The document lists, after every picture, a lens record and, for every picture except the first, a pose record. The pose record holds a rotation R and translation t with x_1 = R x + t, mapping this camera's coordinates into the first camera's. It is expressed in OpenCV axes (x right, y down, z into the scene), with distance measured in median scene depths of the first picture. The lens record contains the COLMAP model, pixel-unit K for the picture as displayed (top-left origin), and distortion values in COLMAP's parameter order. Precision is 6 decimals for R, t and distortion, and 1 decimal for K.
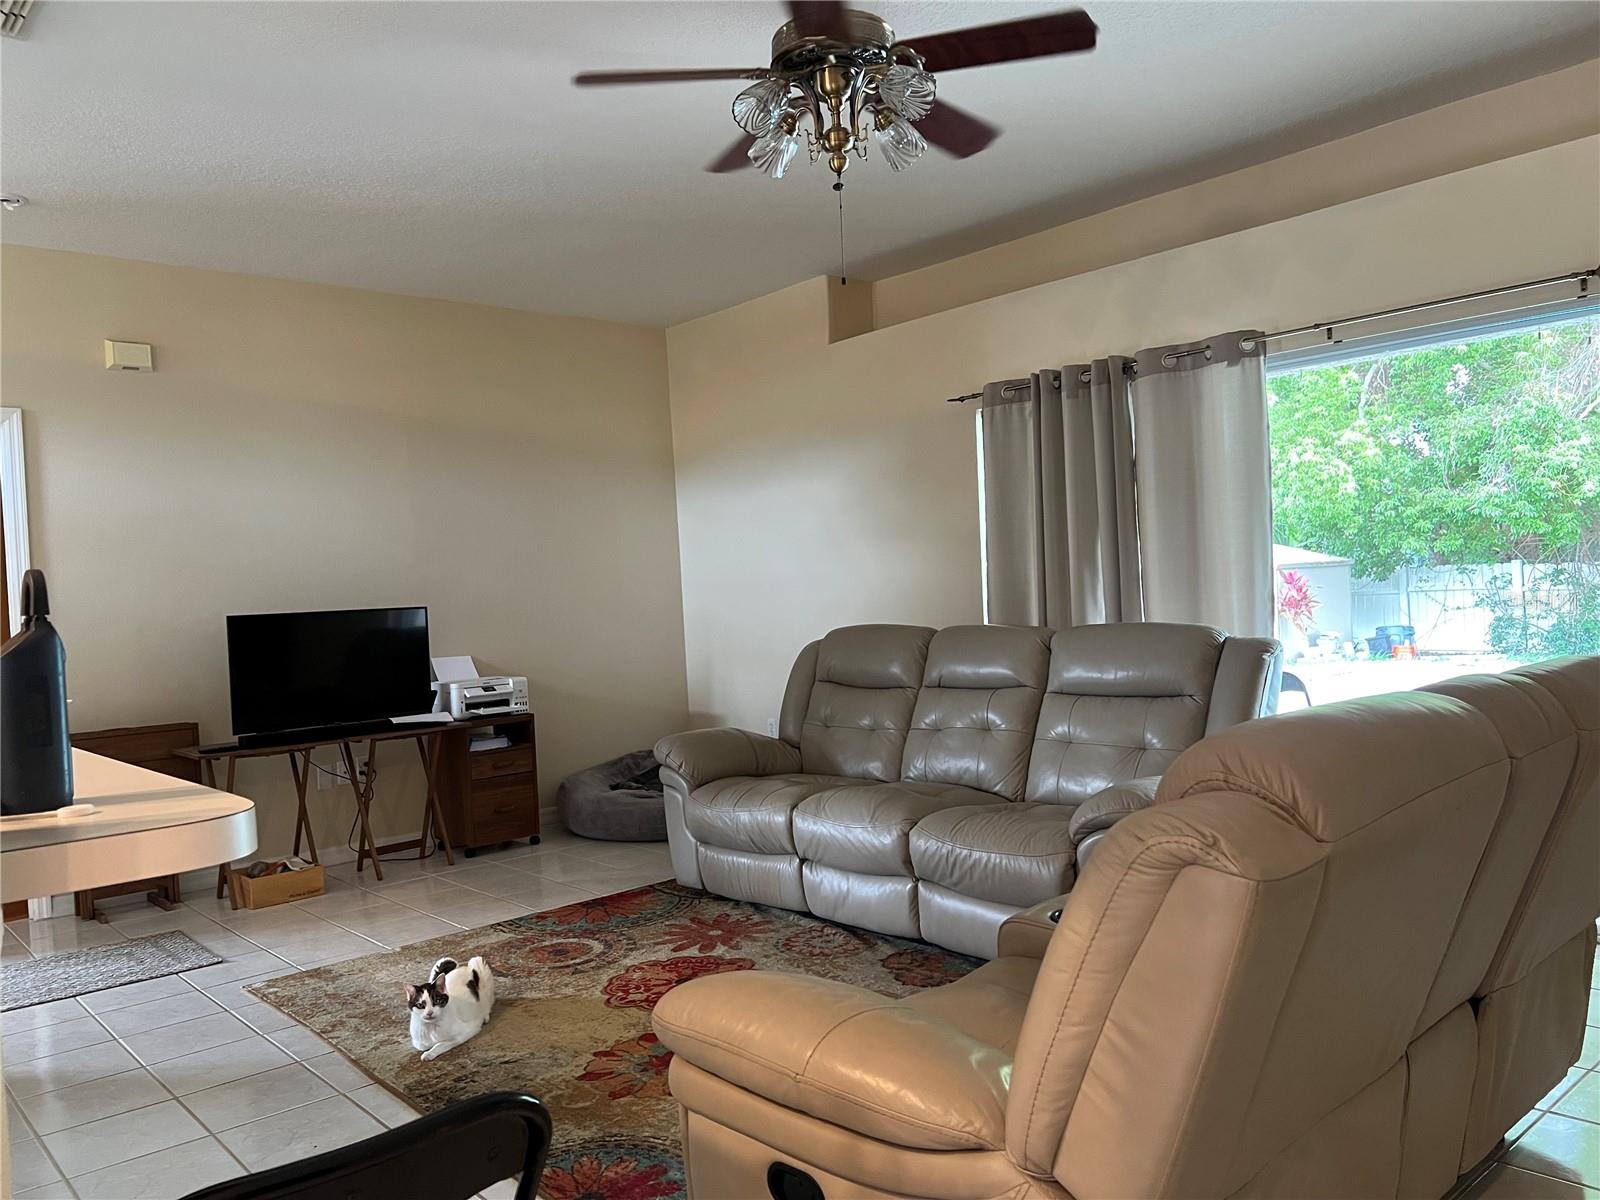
lens RADIAL K [[1218.1, 0, 750.2], [0, 1218.1, 596.8], [0, 0, 1]] dist [0.034340, -0.022806]
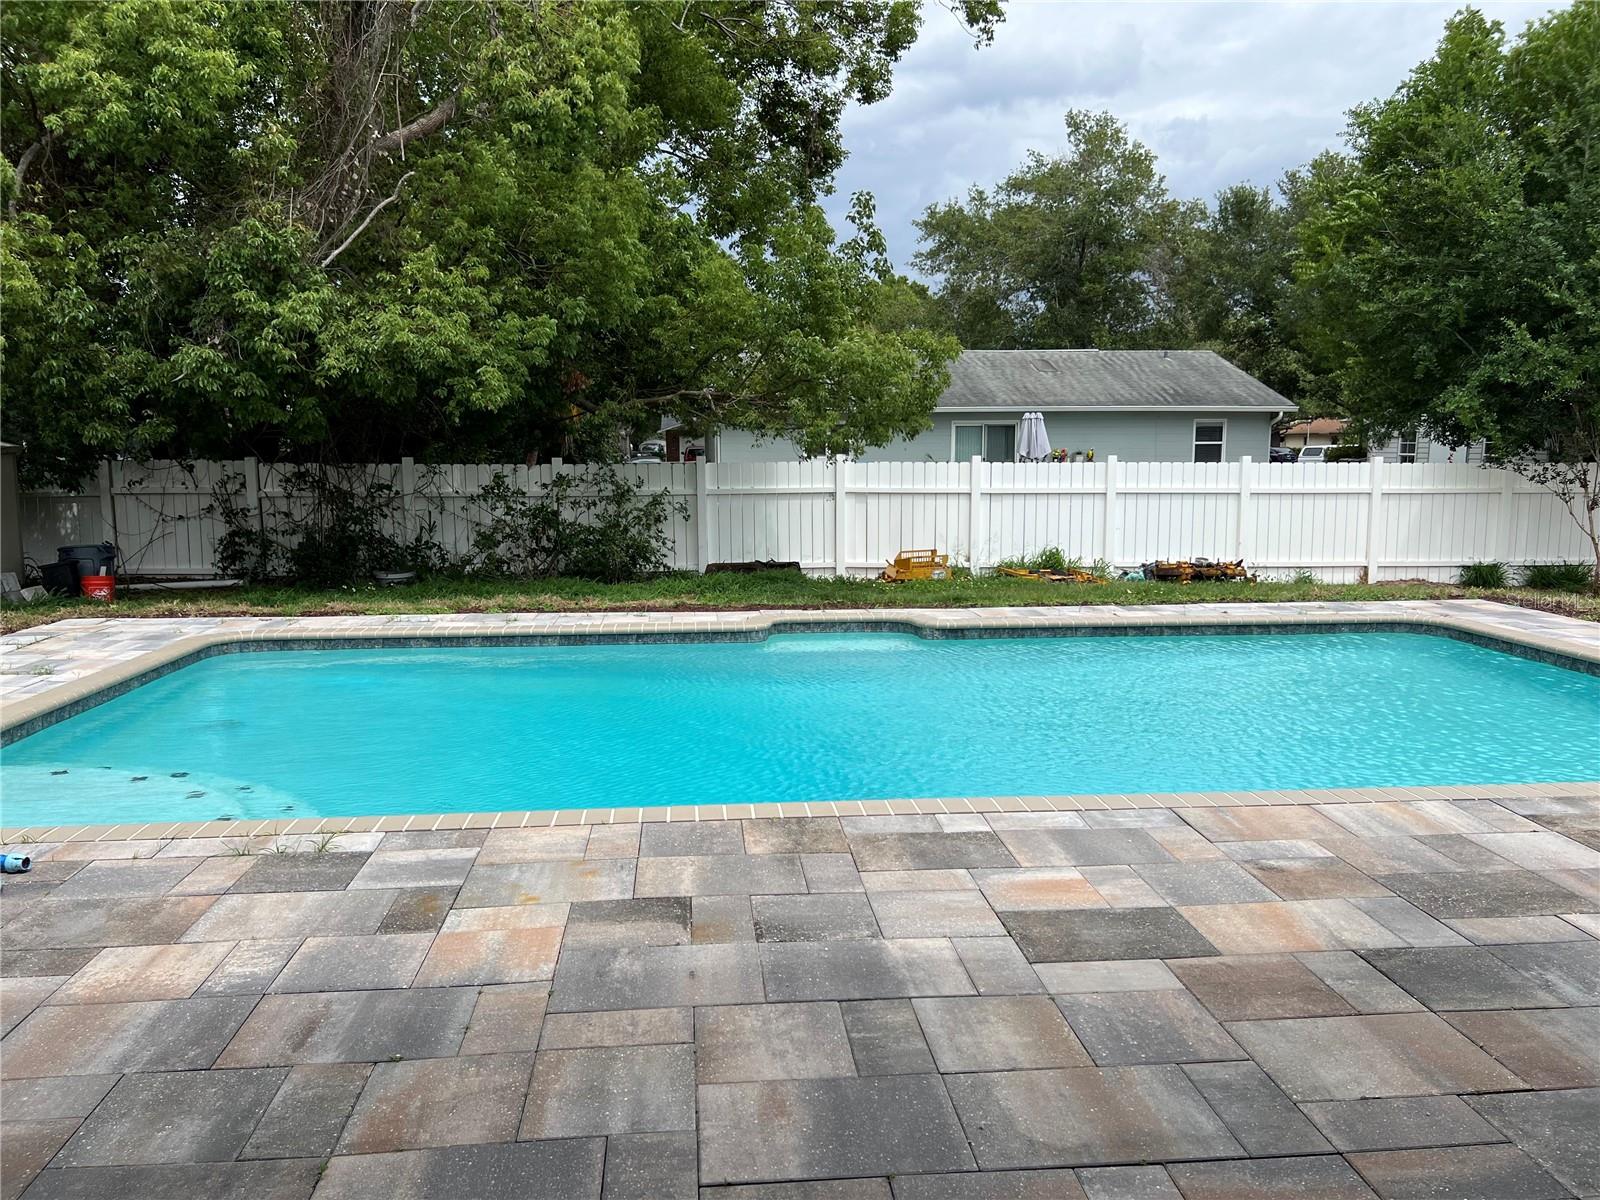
lens RADIAL K [[1218.1, 0, 836.1], [0, 1218.1, 598.8], [0, 0, 1]] dist [0.034340, -0.022806]
pose [[0.552413, -0.056696, 0.831640, 0.576880], [-0.021490, 0.996384, 0.082202, -0.039234], [-0.833294, -0.063281, 0.549197, 0.850246]]
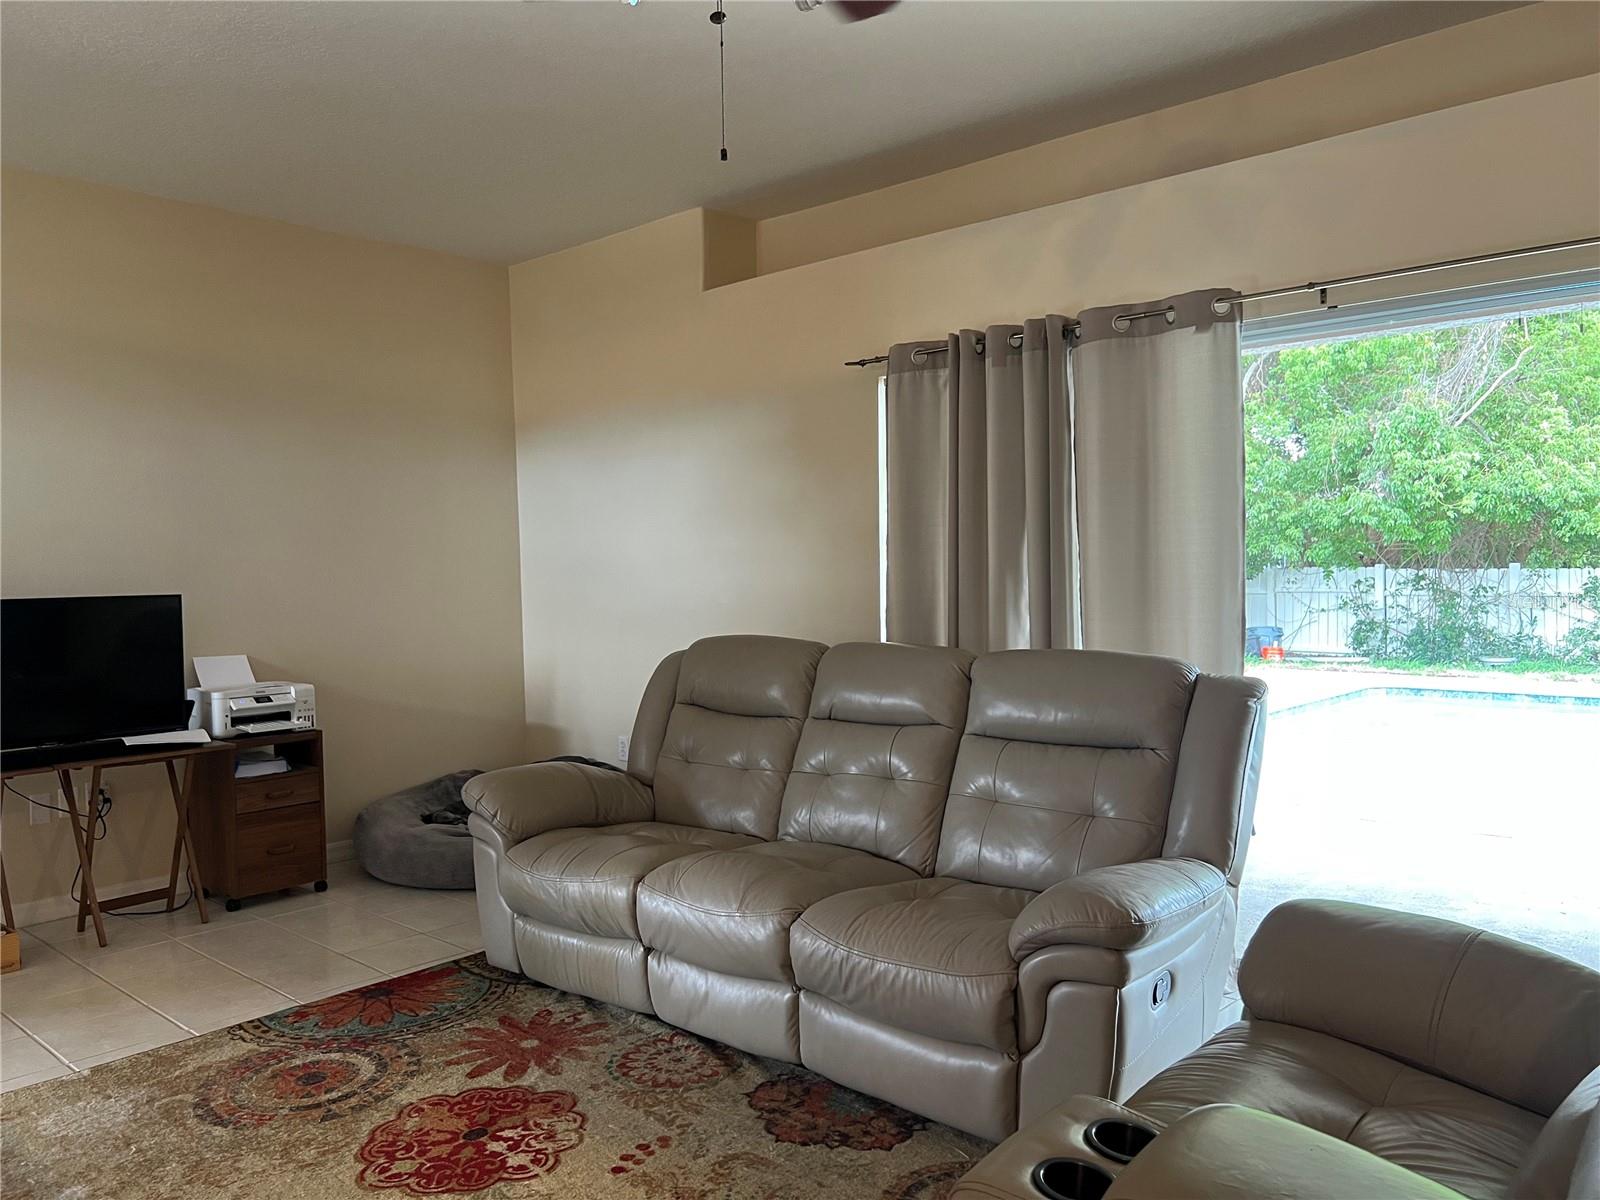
lens RADIAL K [[1218.1, 0, 773.0], [0, 1218.1, 572.0], [0, 0, 1]] dist [0.034340, -0.022806]
pose [[0.991755, 0.029241, 0.124764, 0.016095], [-0.028959, 0.999572, -0.004073, -0.016905], [-0.124830, 0.000427, 0.992178, 0.206188]]
